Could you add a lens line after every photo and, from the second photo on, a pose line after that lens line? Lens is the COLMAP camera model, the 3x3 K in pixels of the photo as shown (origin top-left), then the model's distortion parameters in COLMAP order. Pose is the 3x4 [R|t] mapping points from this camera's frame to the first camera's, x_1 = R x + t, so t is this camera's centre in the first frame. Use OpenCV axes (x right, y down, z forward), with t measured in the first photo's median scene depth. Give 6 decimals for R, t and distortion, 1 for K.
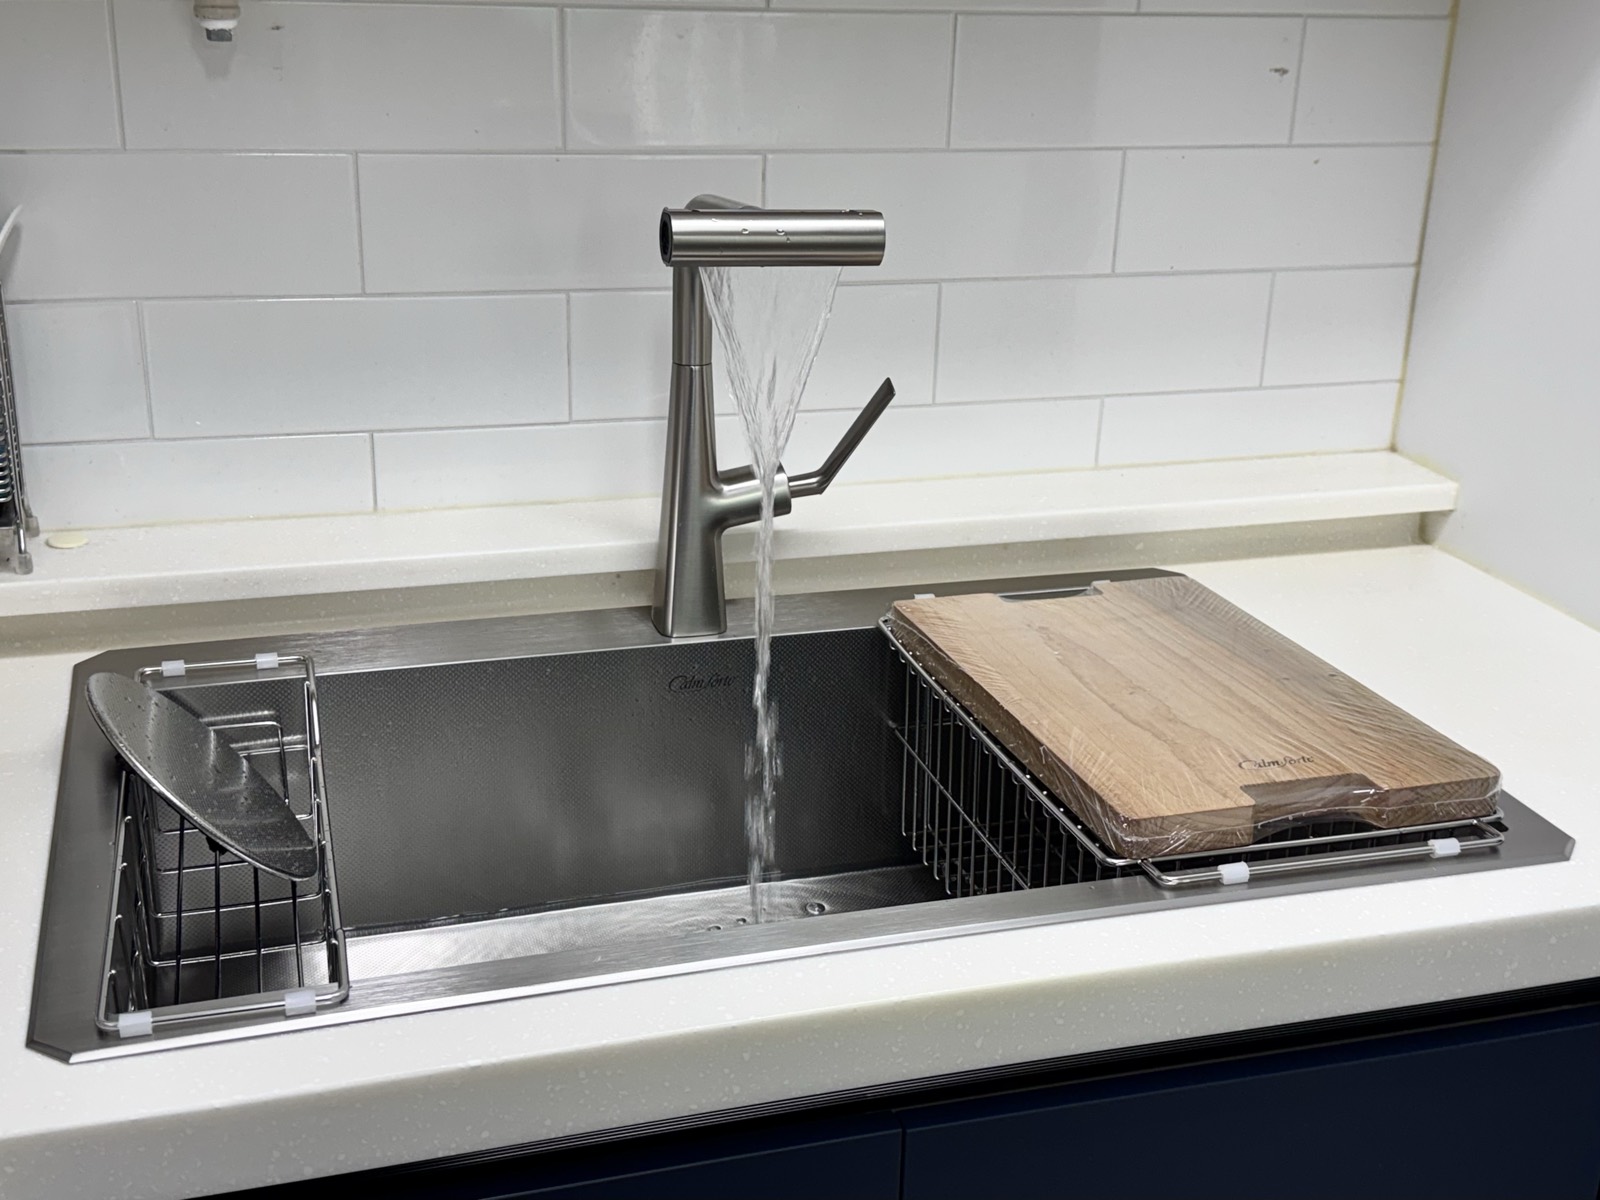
lens RADIAL K [[1847.3, 0, 803.1], [0, 1847.3, 591.7], [0, 0, 1]] dist [0.206376, -0.228218]
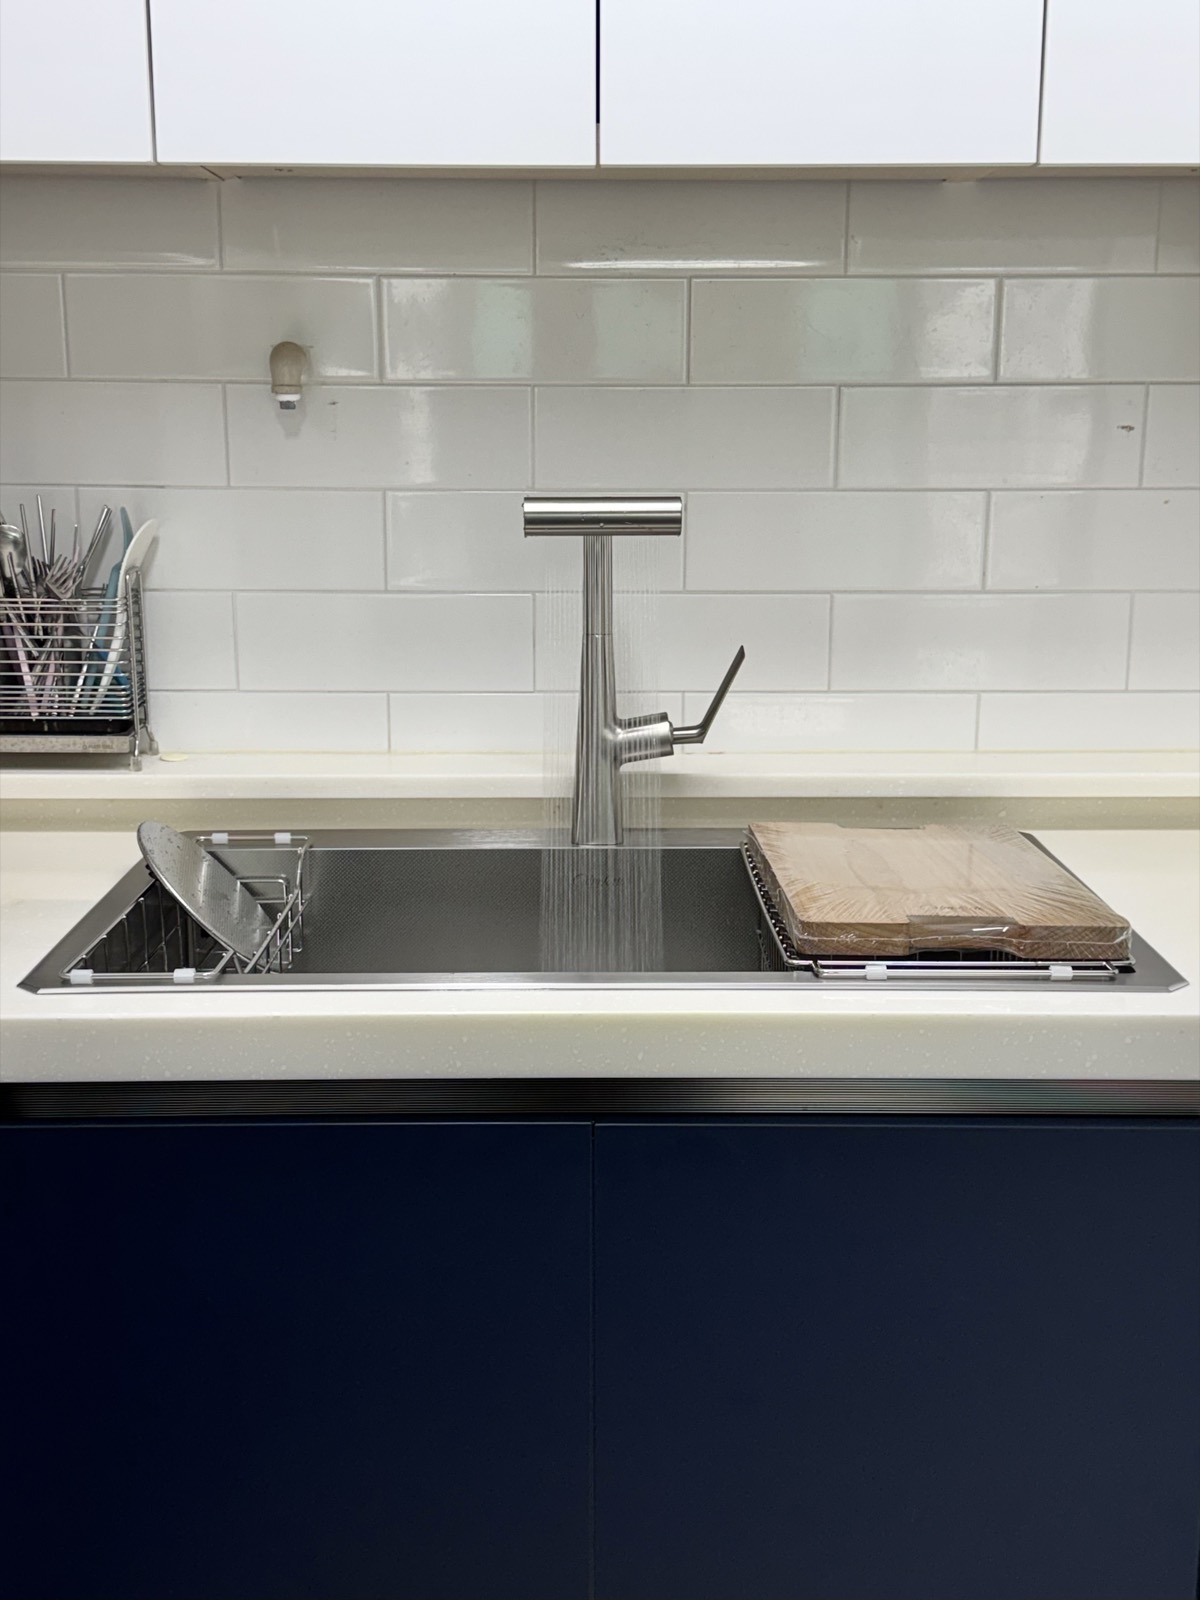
lens RADIAL K [[1797.0, 0, 600.0], [0, 1797.0, 800.0], [0, 0, 1]] dist [0.174810, 0.018610]
pose [[0.961476, 0.032740, -0.272932, 0.300865], [-0.071007, 0.988765, -0.131534, 0.166074], [0.265559, 0.145847, 0.952999, -0.214213]]
